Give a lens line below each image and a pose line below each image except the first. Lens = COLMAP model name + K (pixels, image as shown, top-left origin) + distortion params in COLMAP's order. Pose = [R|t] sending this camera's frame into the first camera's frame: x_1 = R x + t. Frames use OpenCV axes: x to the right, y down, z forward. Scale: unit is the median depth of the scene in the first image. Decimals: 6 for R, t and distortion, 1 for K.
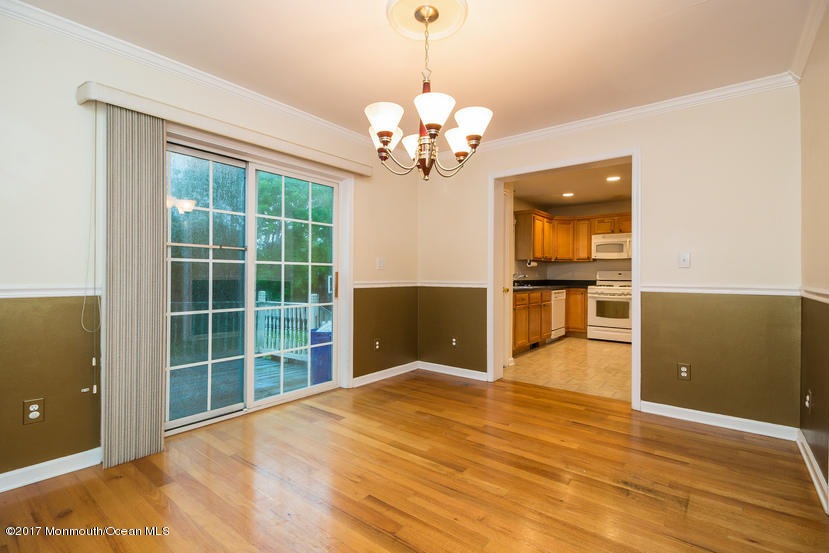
lens RADIAL K [[383.1, 0, 413.4], [0, 383.1, 273.4], [0, 0, 1]] dist [0.001995, -0.000229]
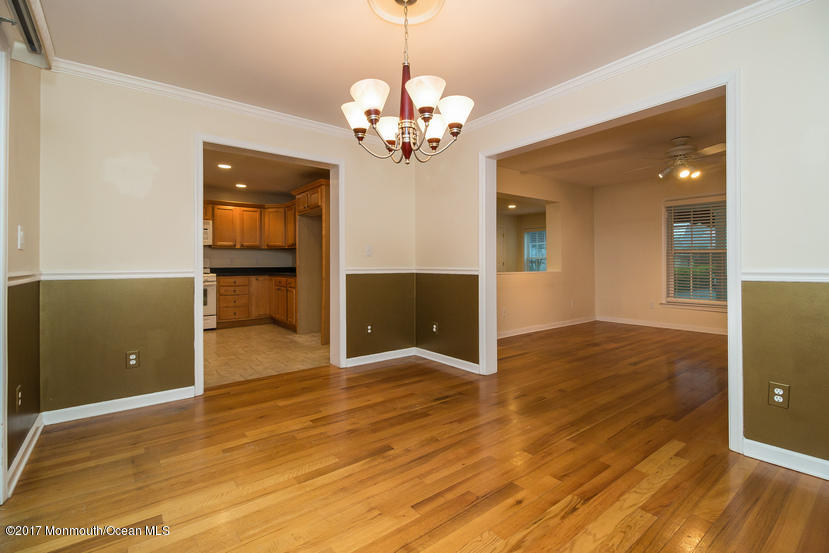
lens RADIAL K [[387.2, 0, 411.3], [0, 387.2, 262.8], [0, 0, 1]] dist [0.001216, -0.000669]
pose [[0.229728, -0.001903, 0.973253, -0.305074], [-0.000294, 0.999998, 0.002025, 0.003985], [-0.973255, -0.000751, 0.229727, 0.246077]]
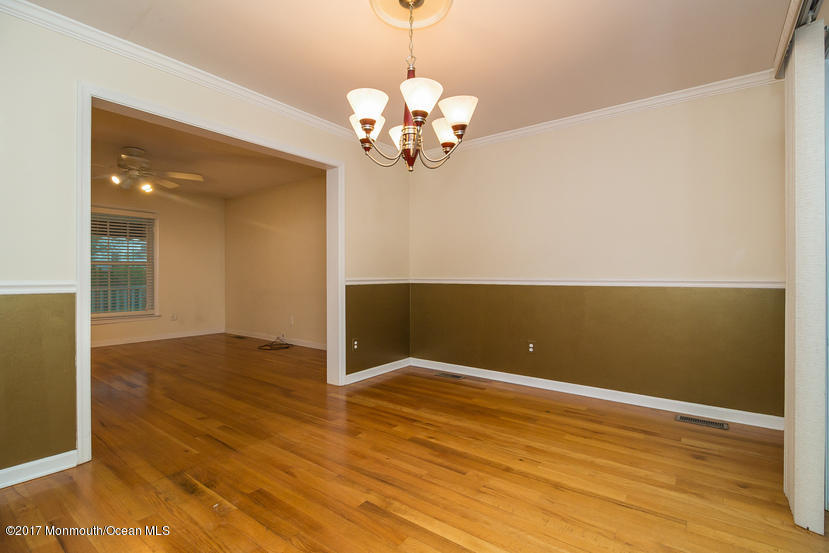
lens RADIAL K [[383.1, 0, 413.4], [0, 383.1, 273.4], [0, 0, 1]] dist [0.001995, -0.000229]
pose [[-0.999354, -0.004605, -0.035649, 0.019928], [-0.004260, 0.999943, -0.009746, 0.008855], [0.035692, -0.009588, -0.999317, 0.639241]]
